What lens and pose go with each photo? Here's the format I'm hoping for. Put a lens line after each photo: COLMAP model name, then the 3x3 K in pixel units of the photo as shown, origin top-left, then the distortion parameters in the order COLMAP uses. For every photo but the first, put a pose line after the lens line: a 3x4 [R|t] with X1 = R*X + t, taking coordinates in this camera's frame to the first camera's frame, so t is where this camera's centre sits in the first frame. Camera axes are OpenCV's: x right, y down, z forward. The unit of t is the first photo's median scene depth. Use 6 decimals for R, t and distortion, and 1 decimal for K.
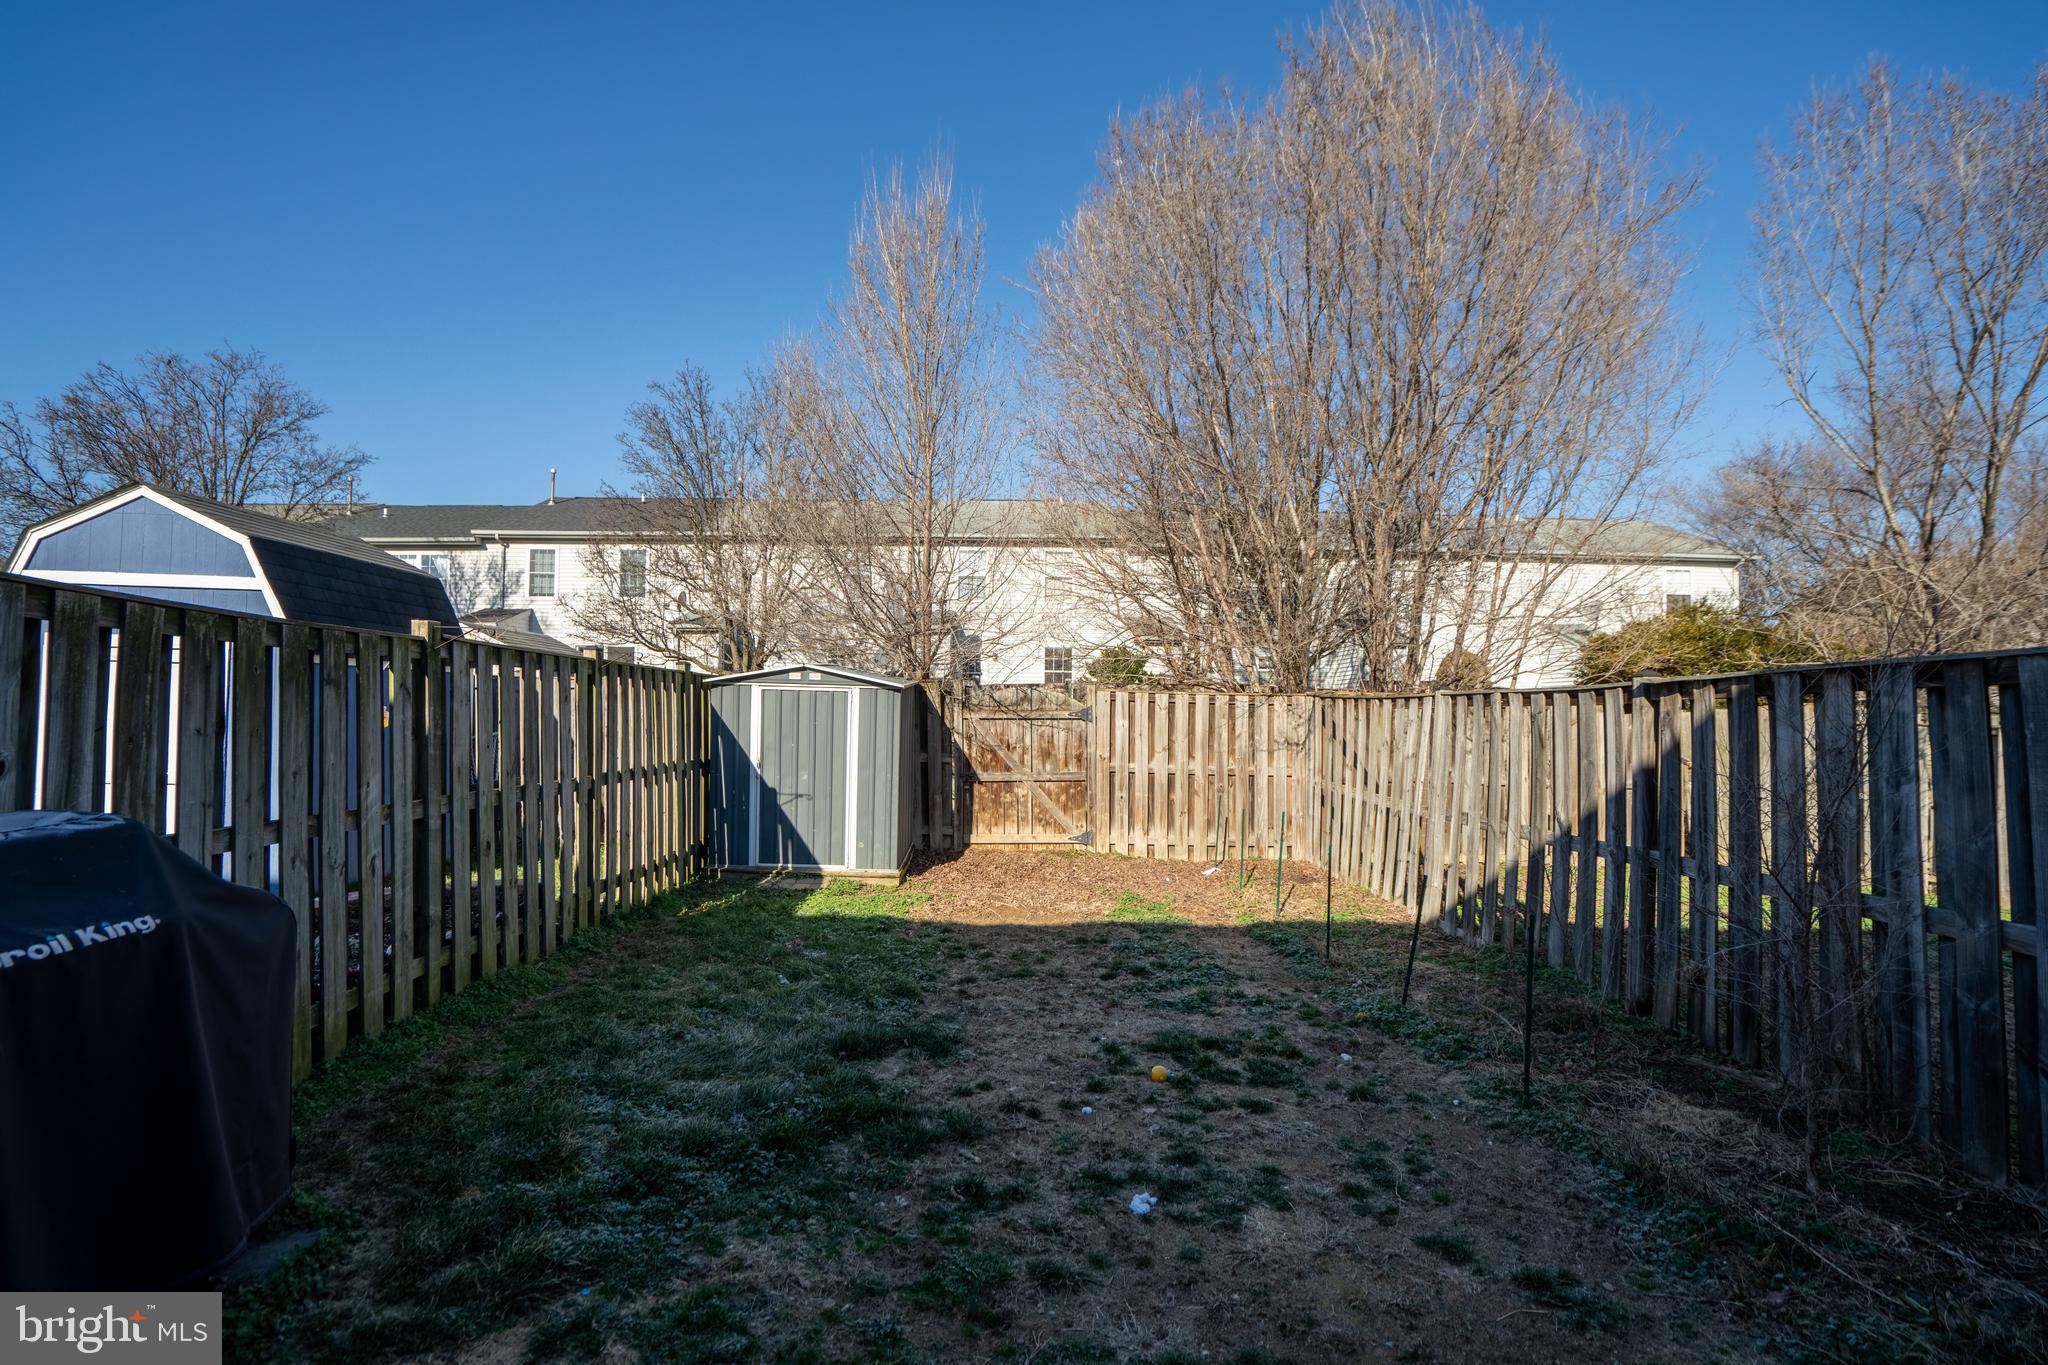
lens RADIAL K [[956.9, 0, 1014.7], [0, 956.9, 694.0], [0, 0, 1]] dist [-0.059204, 0.026628]
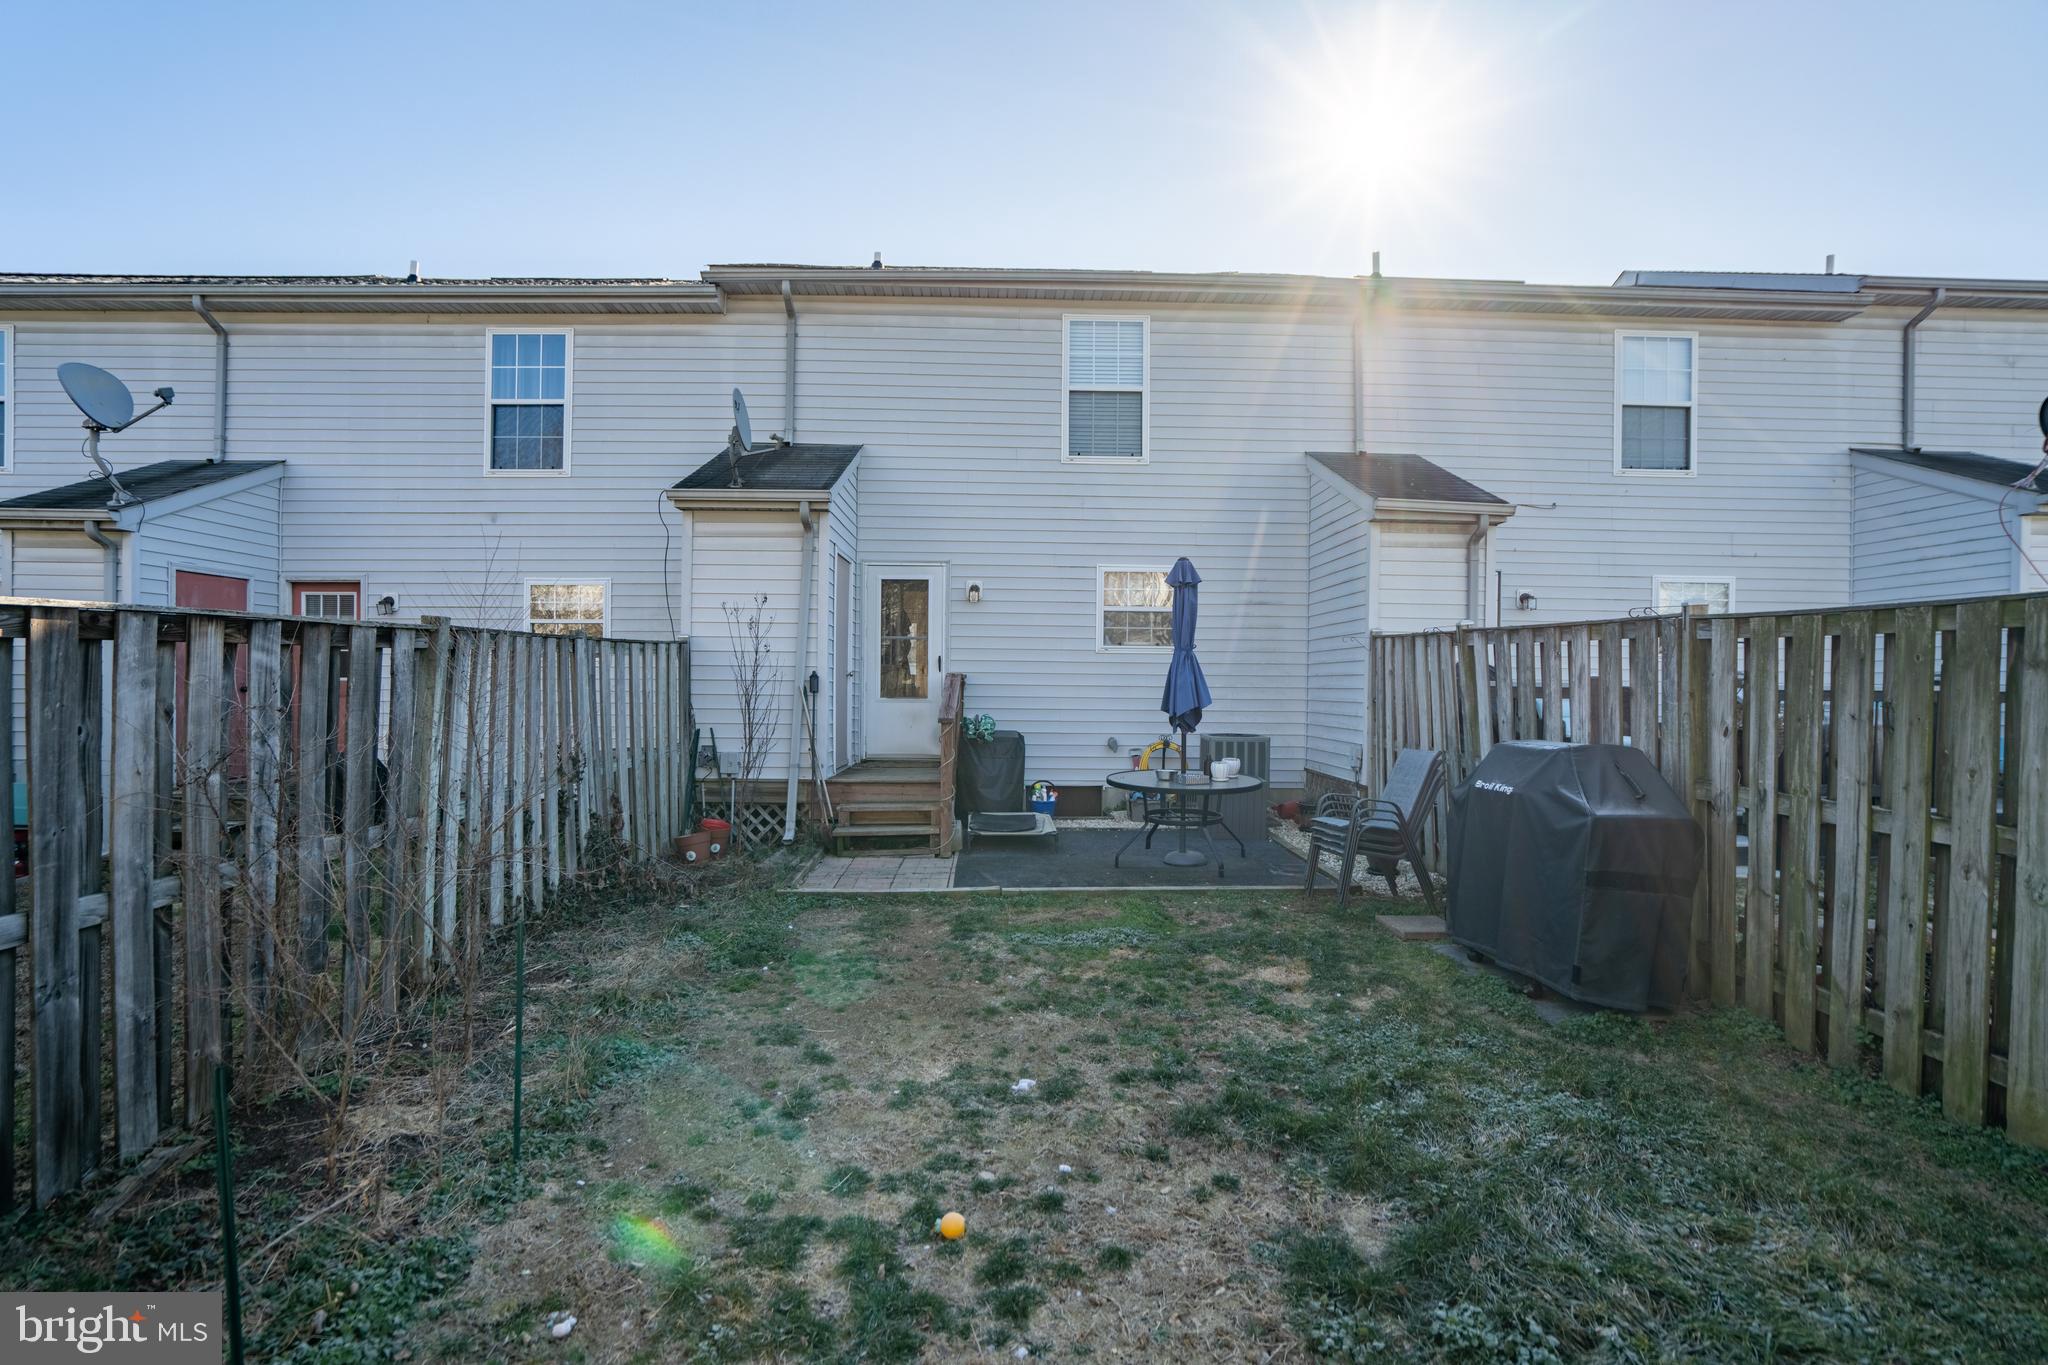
lens RADIAL K [[1019.9, 0, 1024.0], [0, 1019.9, 682.5], [0, 0, 1]] dist [-0.000136, 0.000316]
pose [[-0.999718, -0.020414, -0.012096, 0.103374], [-0.020163, 0.999586, -0.020506, 0.029434], [0.012510, -0.020257, -0.999717, 1.488312]]
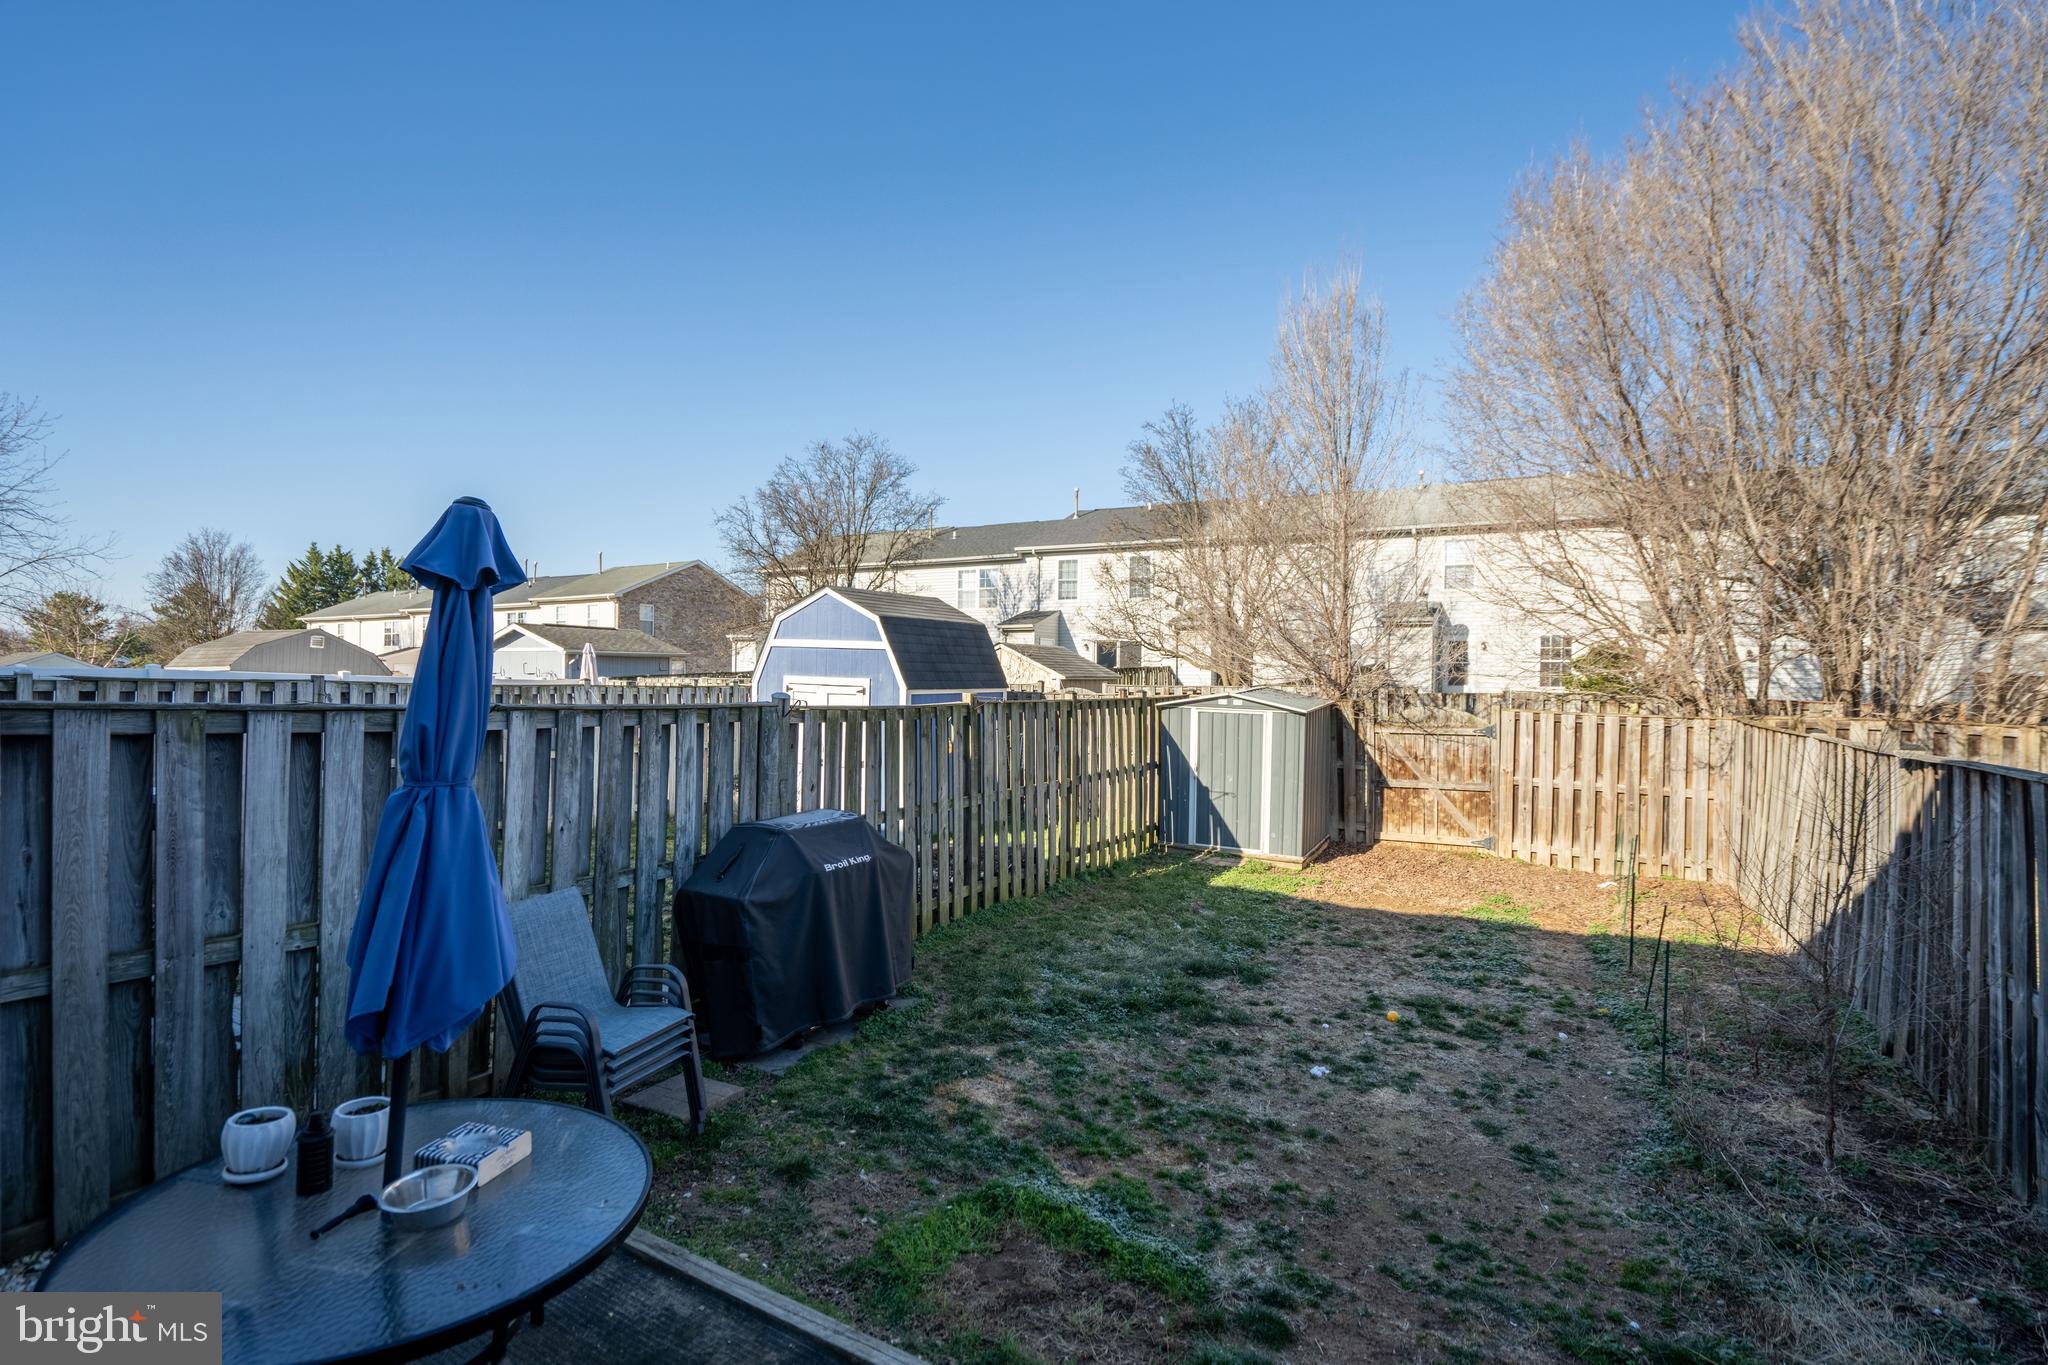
lens RADIAL K [[956.9, 0, 1014.7], [0, 956.9, 694.0], [0, 0, 1]] dist [-0.059204, 0.026628]
pose [[0.861629, 0.010043, -0.507439, 0.331460], [0.005816, 0.999543, 0.029658, -0.124812], [0.507505, -0.028506, 0.861177, -0.466110]]
